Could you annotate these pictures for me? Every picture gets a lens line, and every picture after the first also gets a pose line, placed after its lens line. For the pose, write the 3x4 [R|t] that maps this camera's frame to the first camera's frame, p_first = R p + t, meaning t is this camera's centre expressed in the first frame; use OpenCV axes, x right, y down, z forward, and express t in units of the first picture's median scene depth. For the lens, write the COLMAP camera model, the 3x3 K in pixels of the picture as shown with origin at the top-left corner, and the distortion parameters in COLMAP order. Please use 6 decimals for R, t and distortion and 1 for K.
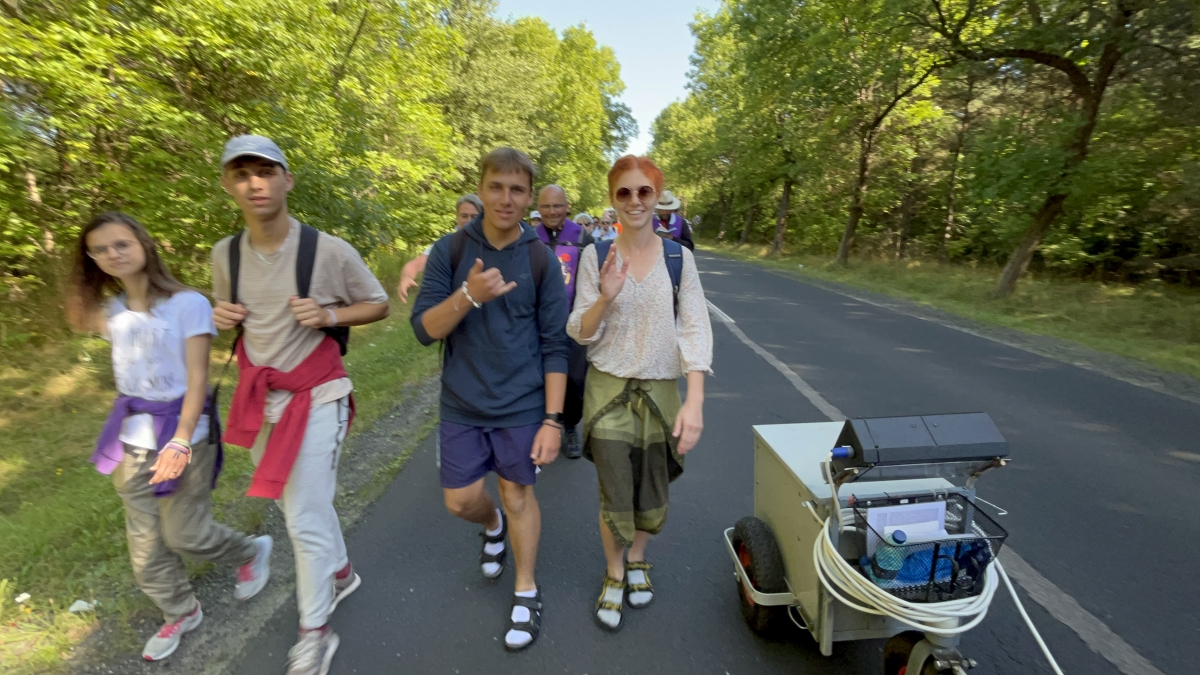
lens RADIAL K [[569.9, 0, 595.5], [0, 569.9, 339.8], [0, 0, 1]] dist [-0.002921, -0.000723]
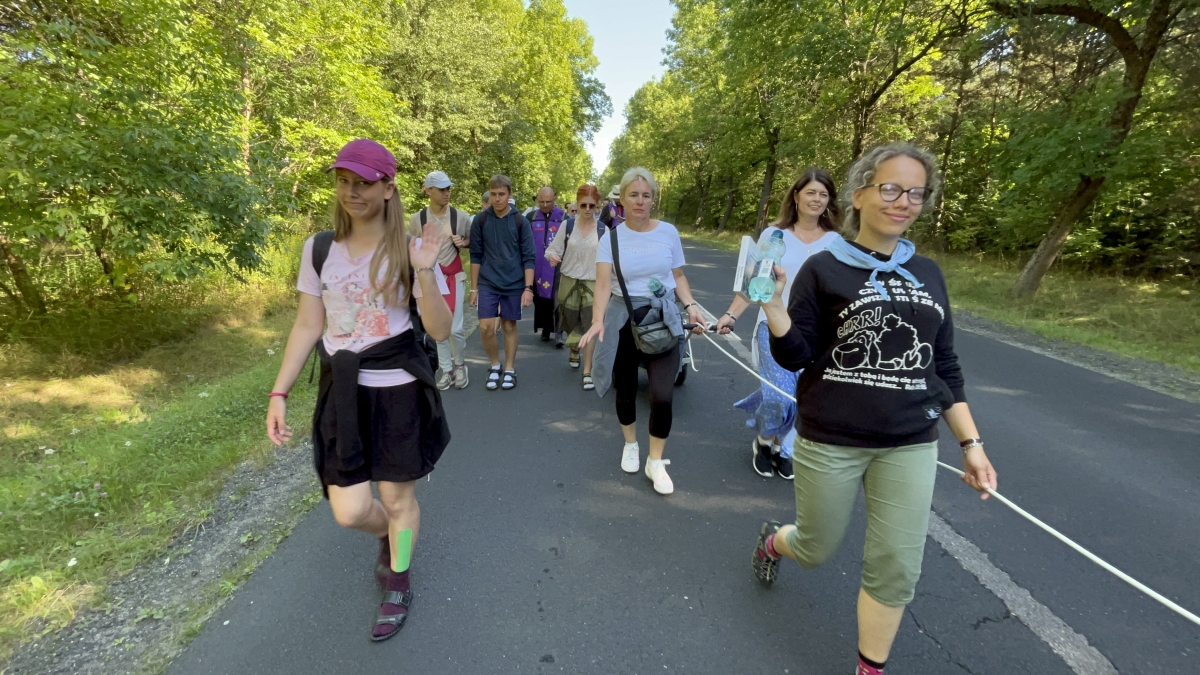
lens RADIAL K [[569.9, 0, 596.2], [0, 569.9, 339.6], [0, 0, 1]] dist [-0.002921, -0.000723]
pose [[0.998899, -0.003227, 0.046798, 0.004619], [0.002073, 0.999693, 0.024693, -0.013867], [-0.046864, -0.024569, 0.998599, 0.069226]]
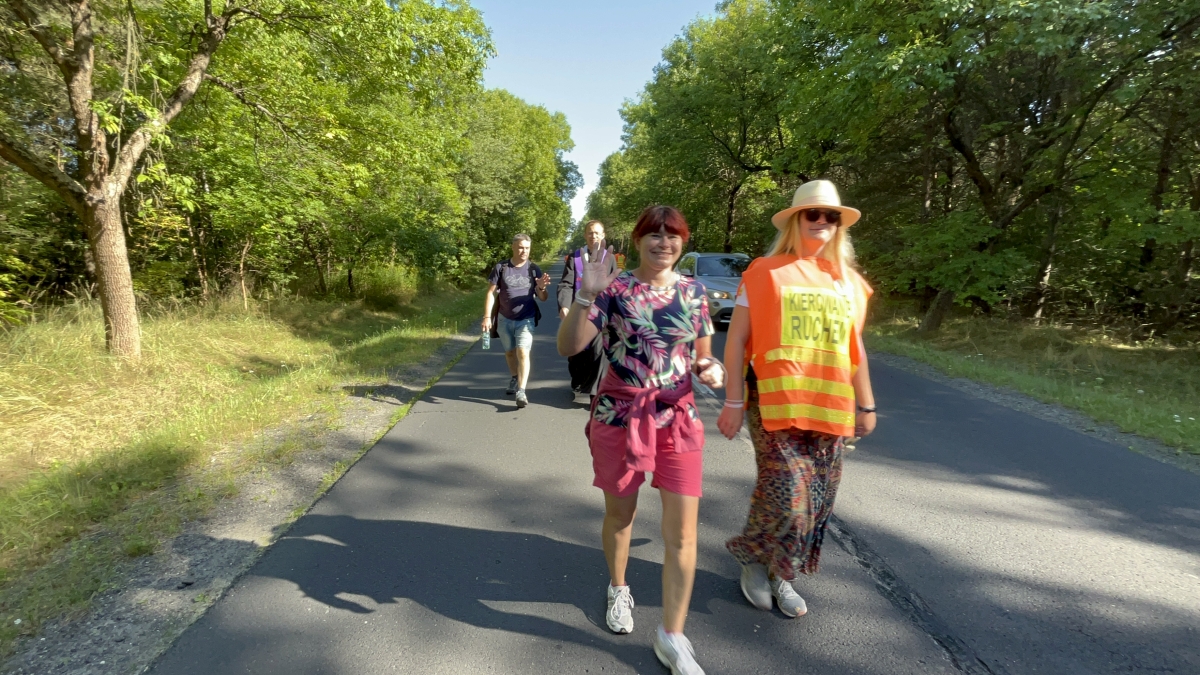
lens RADIAL K [[569.9, 0, 597.6], [0, 569.9, 340.9], [0, 0, 1]] dist [-0.002921, -0.000723]
pose [[0.996465, 0.001820, 0.083991, -0.001228], [0.002200, 0.998857, -0.047745, 0.064422], [-0.083982, 0.047761, 0.995322, -0.323771]]
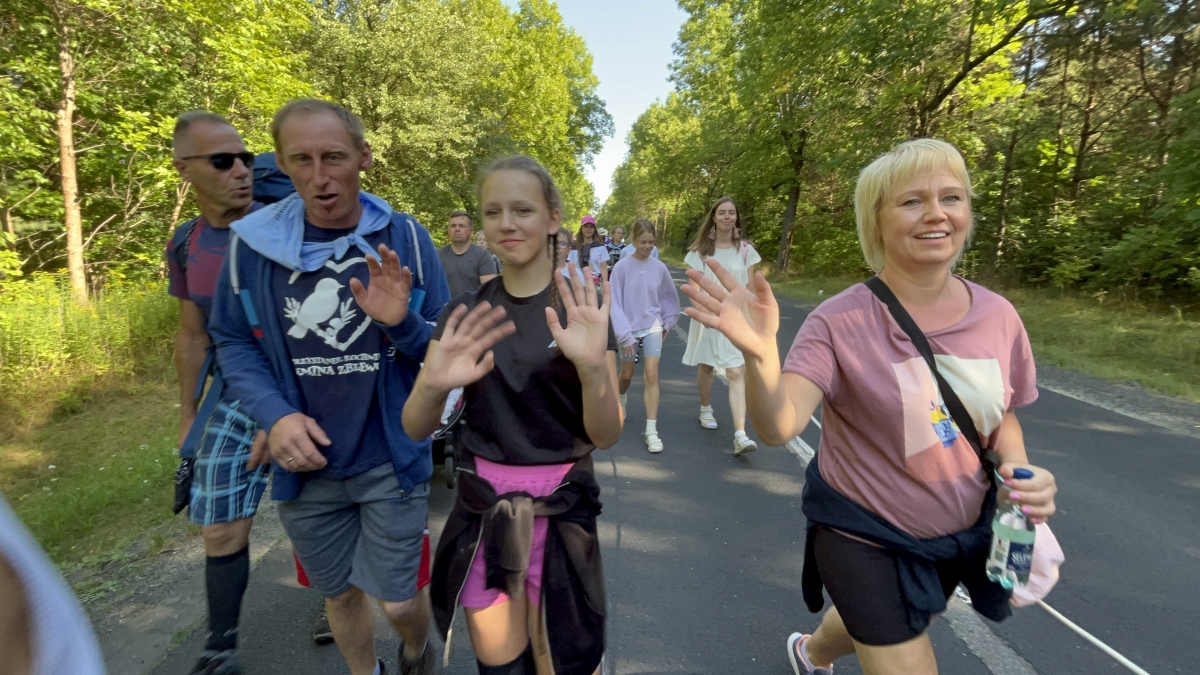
lens RADIAL K [[569.9, 0, 596.5], [0, 569.9, 339.1], [0, 0, 1]] dist [-0.002921, -0.000723]
pose [[0.999142, -0.008650, 0.040503, 0.014898], [0.009692, 0.999625, -0.025592, -0.041543], [-0.040267, 0.025962, 0.998852, 0.200225]]
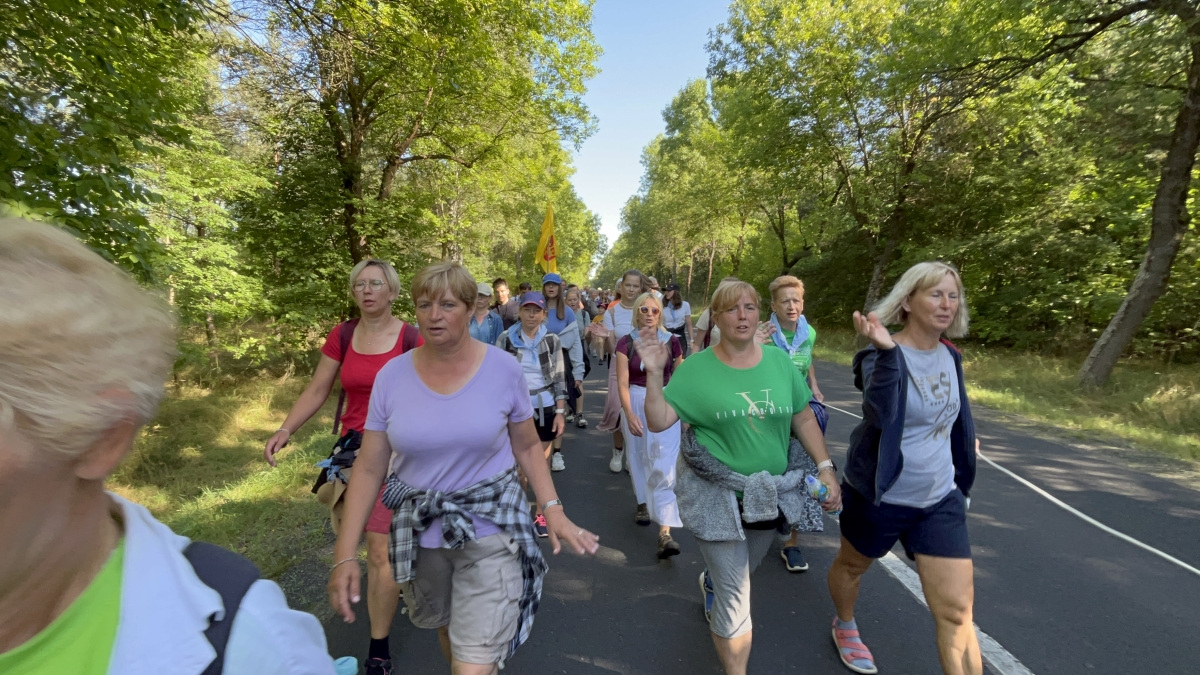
lens RADIAL K [[569.9, 0, 594.9], [0, 569.9, 339.7], [0, 0, 1]] dist [-0.002921, -0.000723]
pose [[0.999286, -0.006431, 0.037226, 0.030074], [0.010732, 0.993128, -0.116542, -0.217820], [-0.036221, 0.116858, 0.992488, 1.056549]]
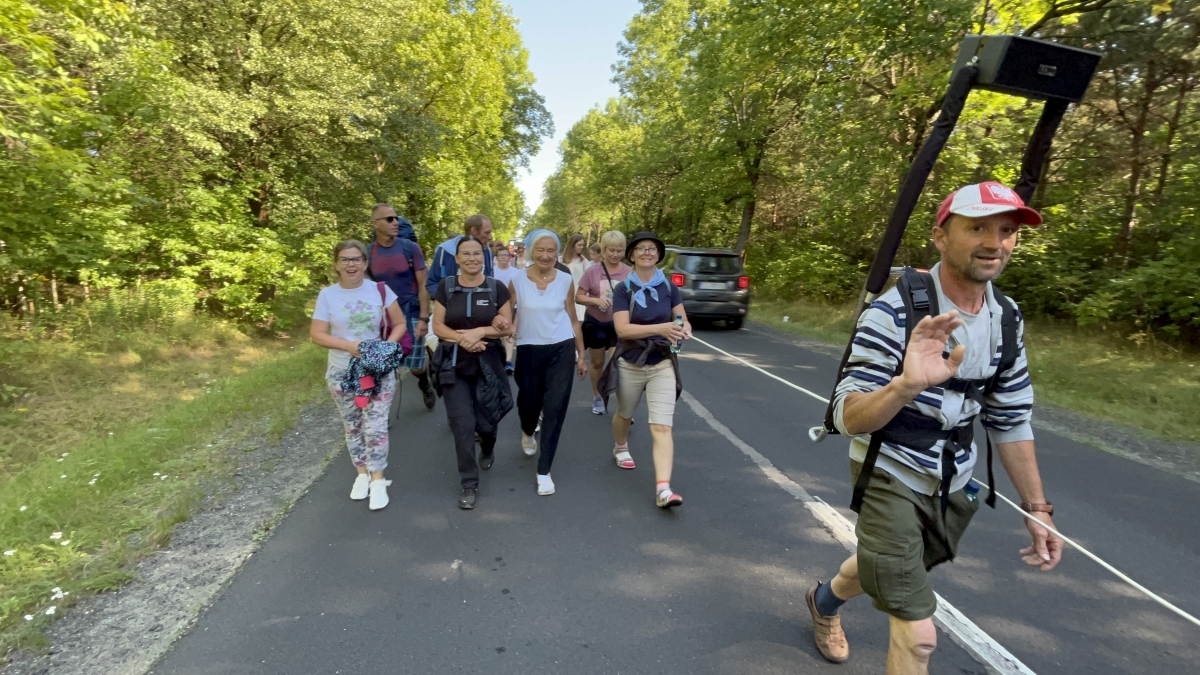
lens RADIAL K [[569.9, 0, 600.1], [0, 569.9, 338.2], [0, 0, 1]] dist [-0.002921, -0.000723]
pose [[0.984533, 0.006686, 0.175071, 0.006939], [0.001590, 0.998889, -0.047088, -0.063855], [-0.175192, 0.046638, 0.983429, 0.307546]]
